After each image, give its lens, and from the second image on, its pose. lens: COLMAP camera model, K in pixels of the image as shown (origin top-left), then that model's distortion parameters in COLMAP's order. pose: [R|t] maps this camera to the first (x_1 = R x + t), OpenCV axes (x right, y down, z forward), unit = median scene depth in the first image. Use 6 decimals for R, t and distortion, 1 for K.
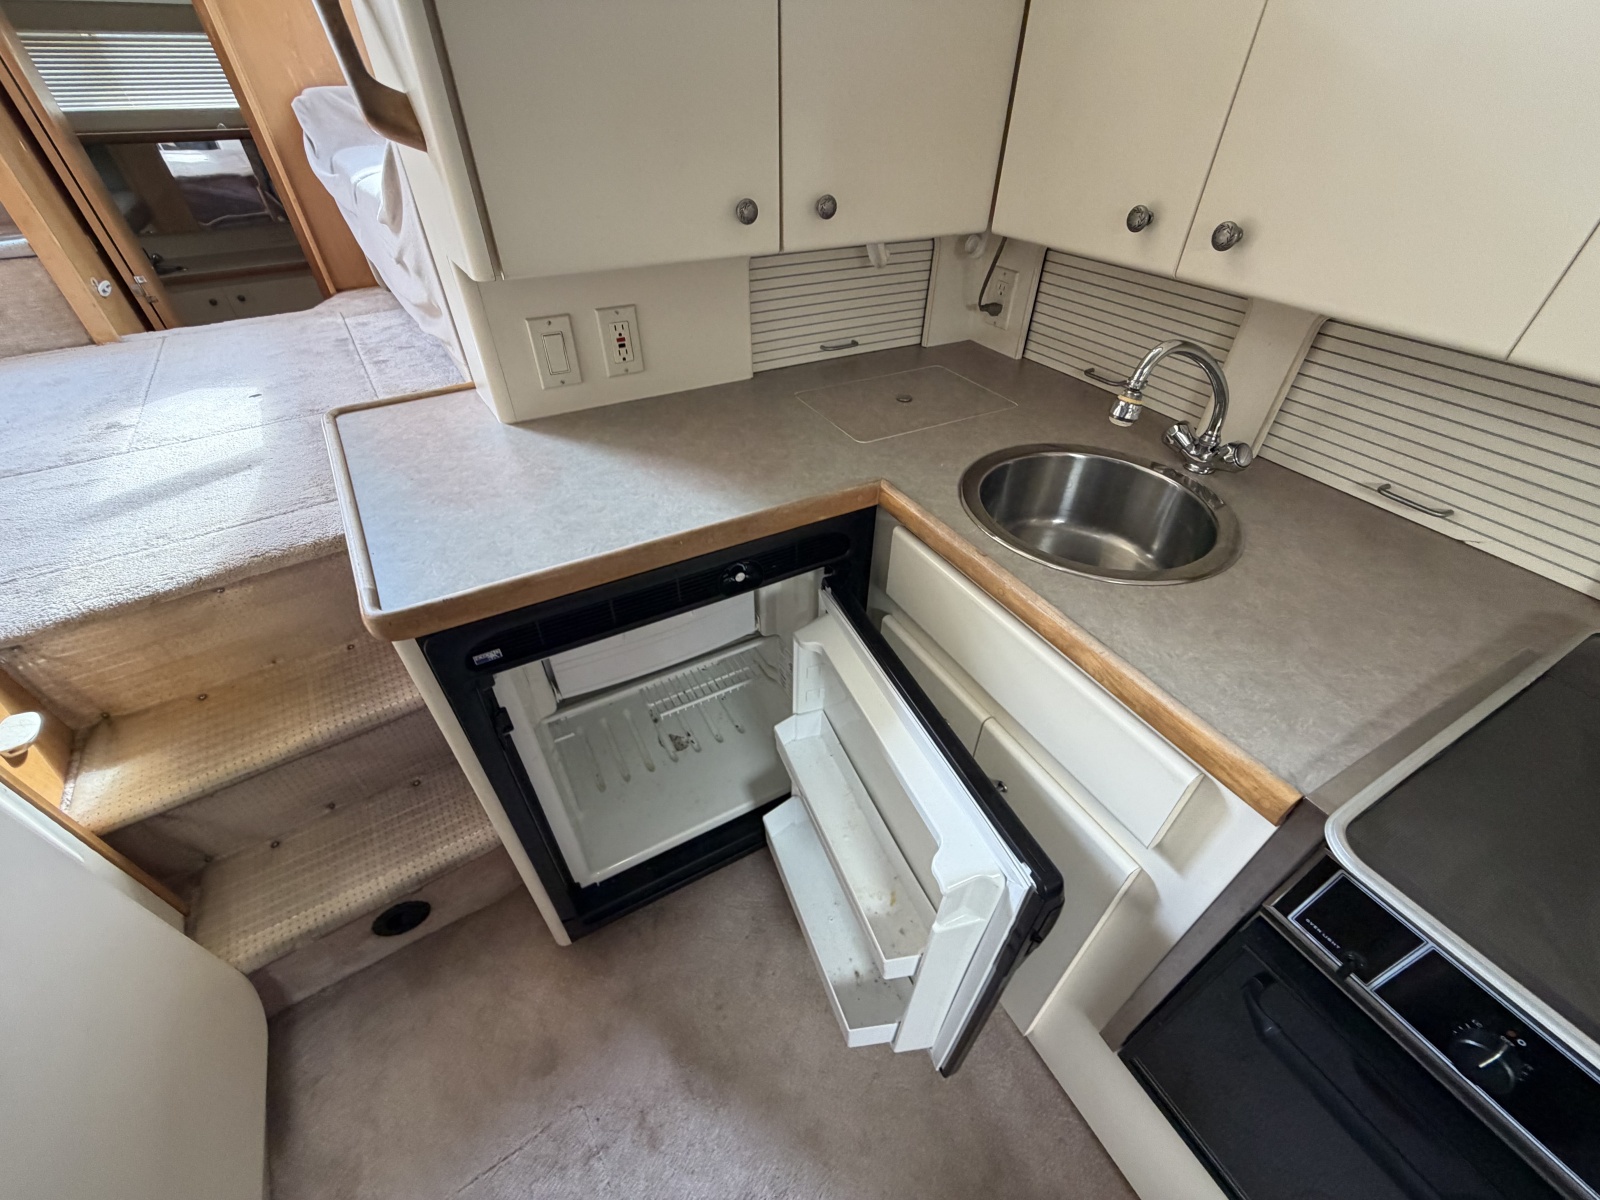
lens RADIAL K [[633.0, 0, 812.2], [0, 633.0, 594.0], [0, 0, 1]] dist [0.000008, -0.000711]
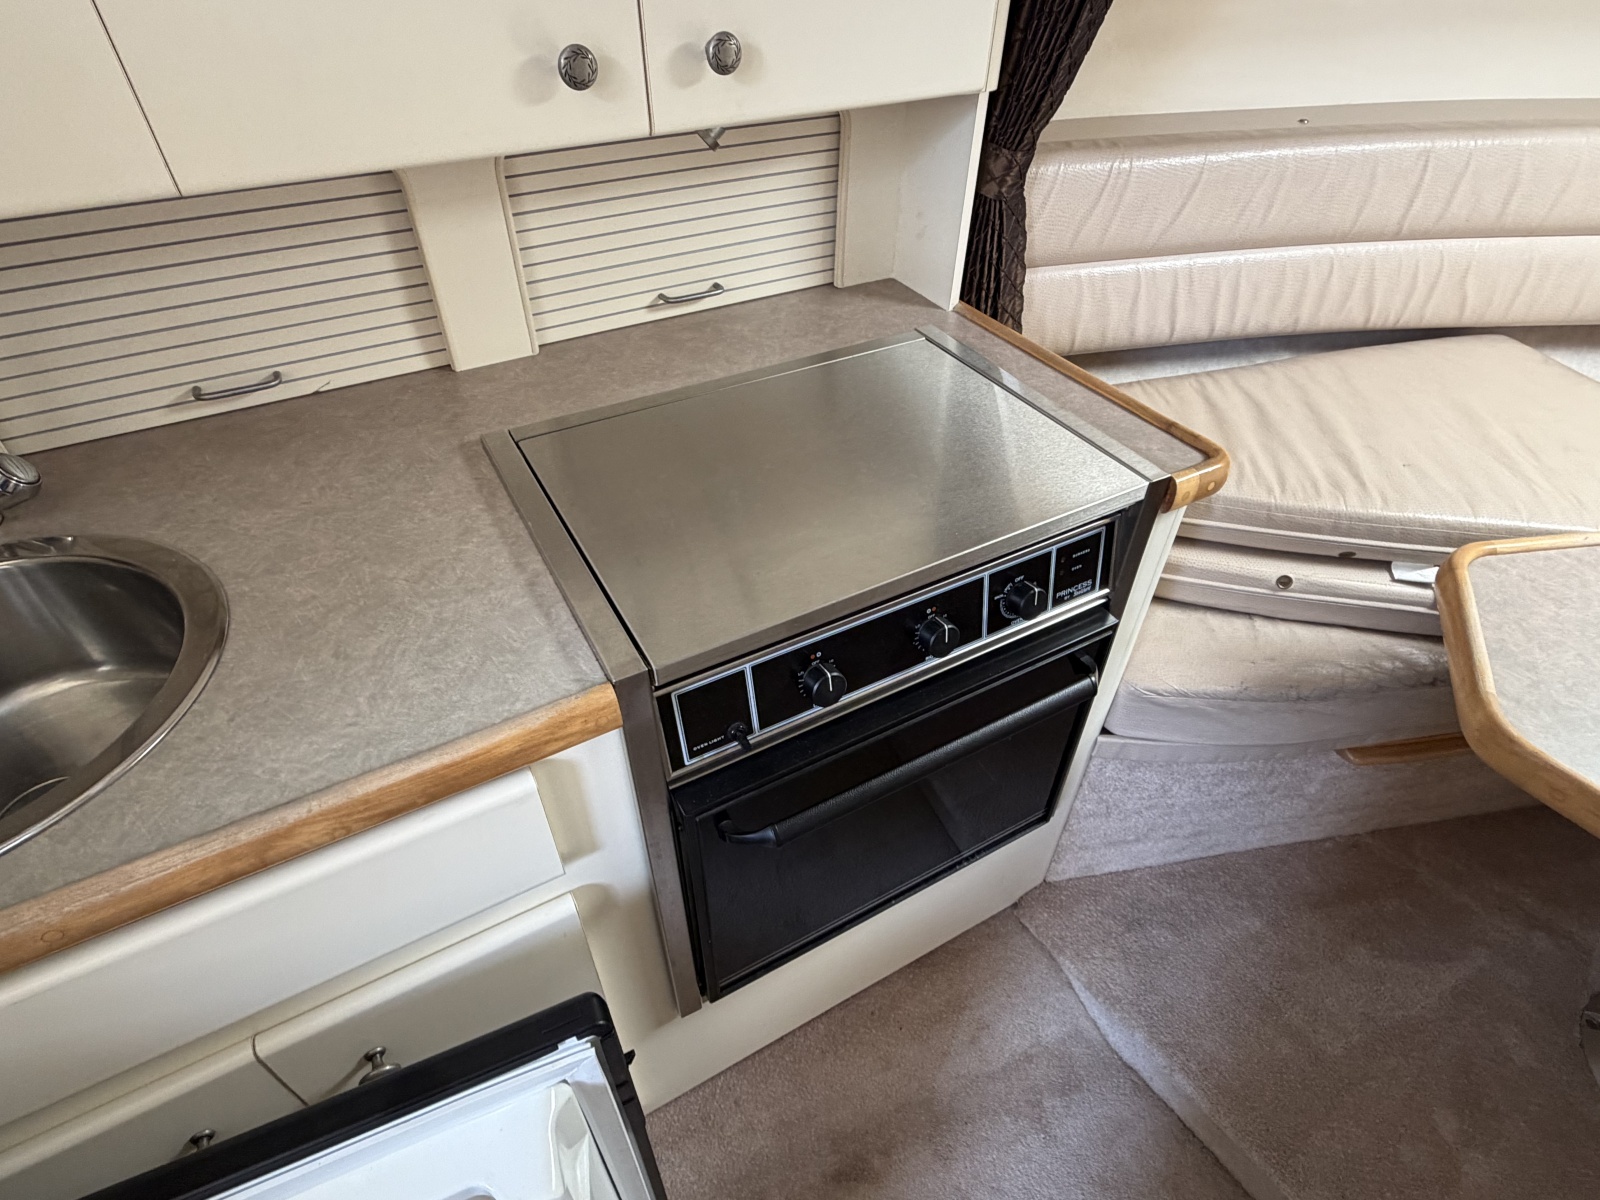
lens RADIAL K [[845.4, 0, 792.2], [0, 845.4, 593.6], [0, 0, 1]] dist [-0.009038, 0.002397]
pose [[-0.008175, -0.665741, 0.746138, -0.008900], [0.622627, 0.580485, 0.524759, -0.156313], [-0.782476, 0.468856, 0.409763, 0.204223]]
